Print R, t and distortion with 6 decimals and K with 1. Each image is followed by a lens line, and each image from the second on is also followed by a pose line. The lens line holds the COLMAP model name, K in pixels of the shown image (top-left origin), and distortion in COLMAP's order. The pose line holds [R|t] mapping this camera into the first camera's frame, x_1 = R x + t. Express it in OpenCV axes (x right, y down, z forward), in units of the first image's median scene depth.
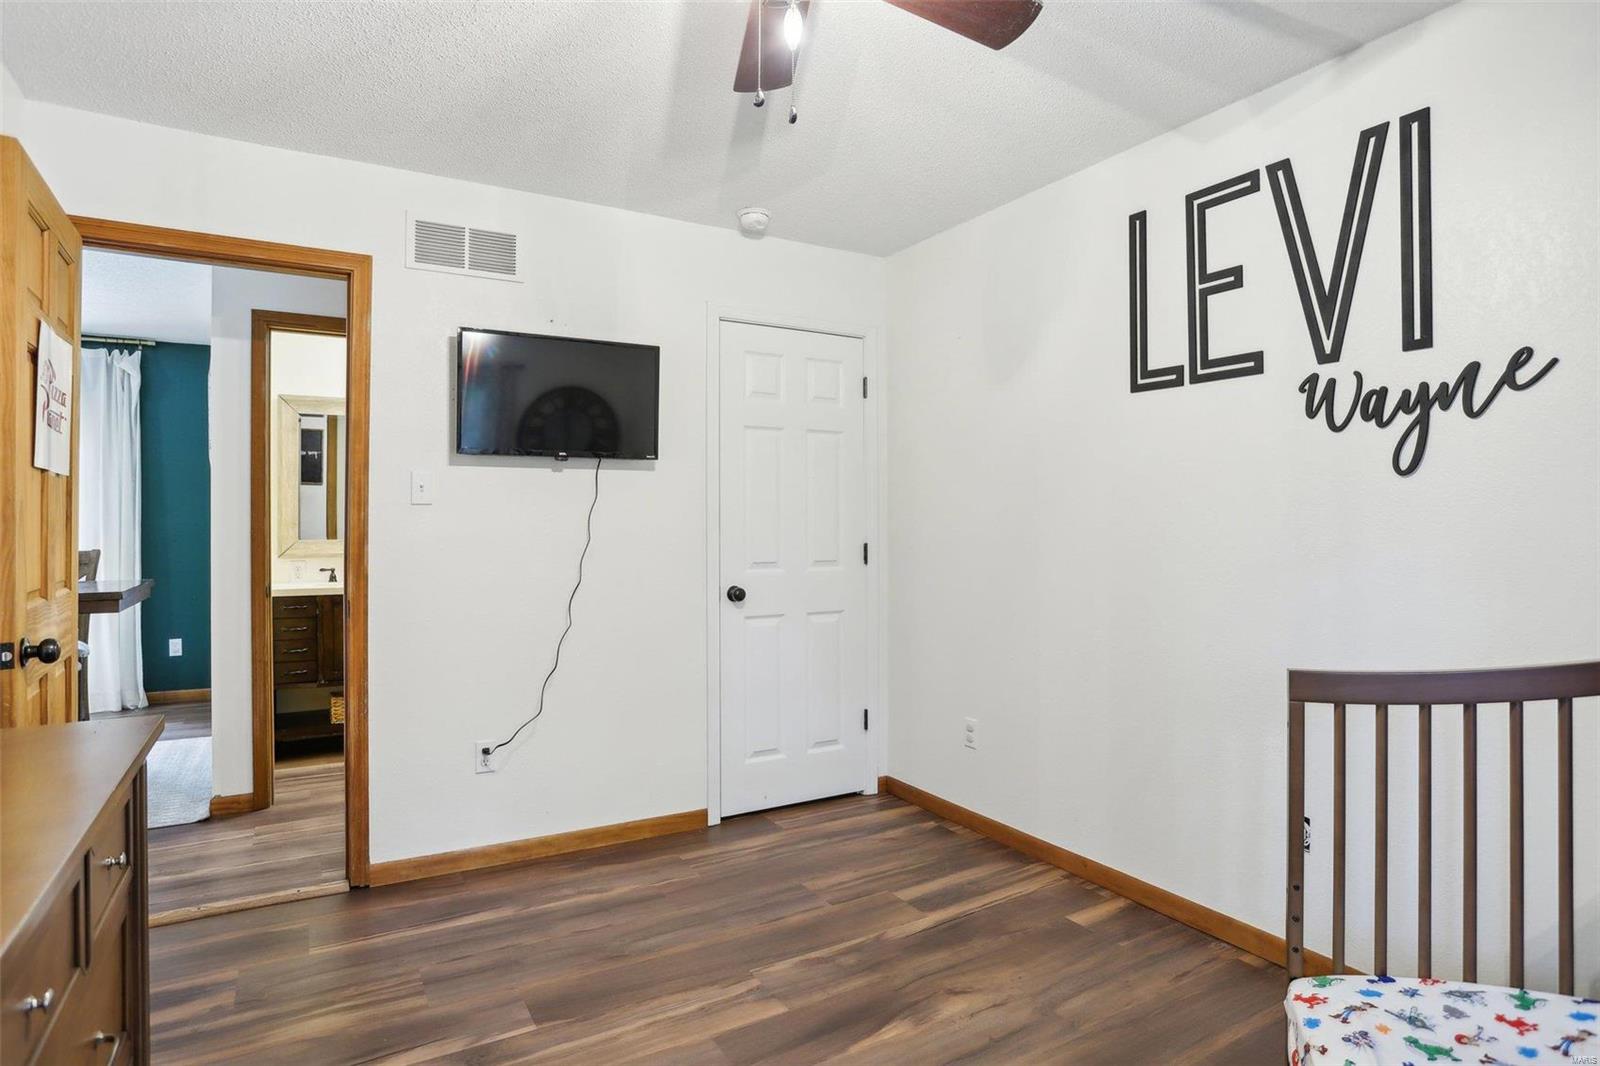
lens RADIAL K [[839.0, 0, 798.7], [0, 839.0, 514.2], [0, 0, 1]] dist [-0.030003, 0.002662]
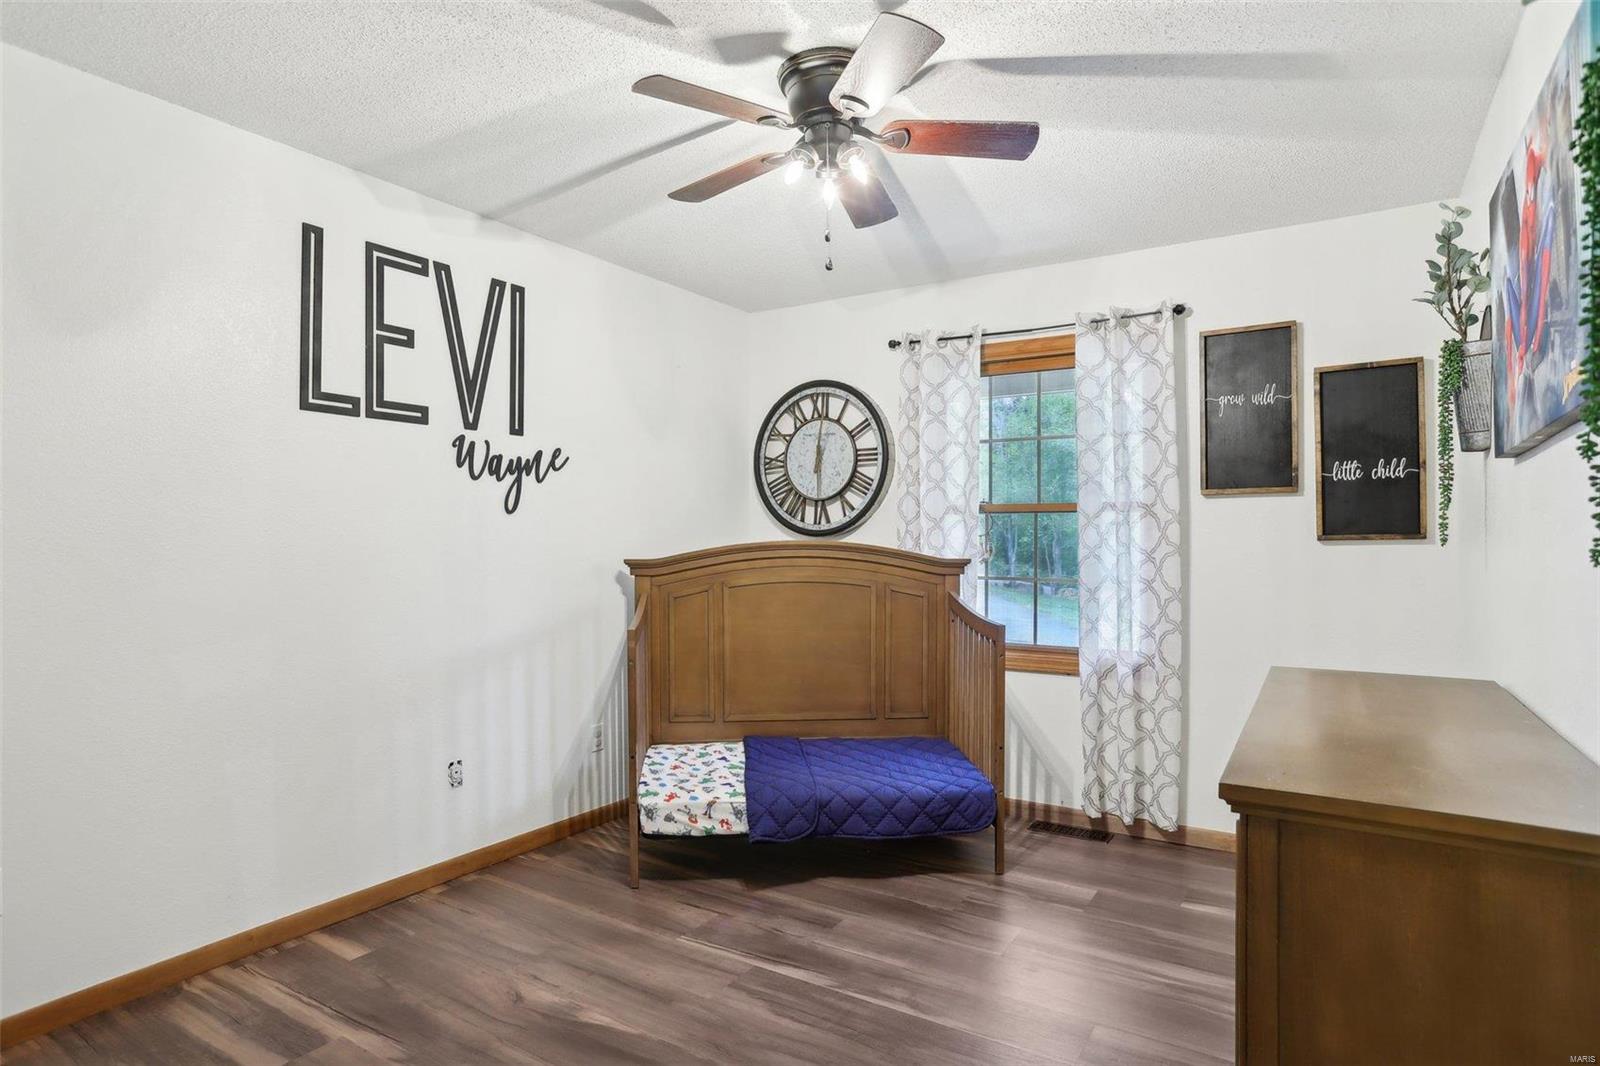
lens RADIAL K [[839.0, 0, 802.5], [0, 839.0, 536.9], [0, 0, 1]] dist [-0.030003, 0.002662]
pose [[-0.436891, -0.008715, 0.899472, -0.852980], [-0.017234, 0.999851, 0.001317, -0.012787], [-0.899350, -0.014926, -0.436976, 1.081964]]
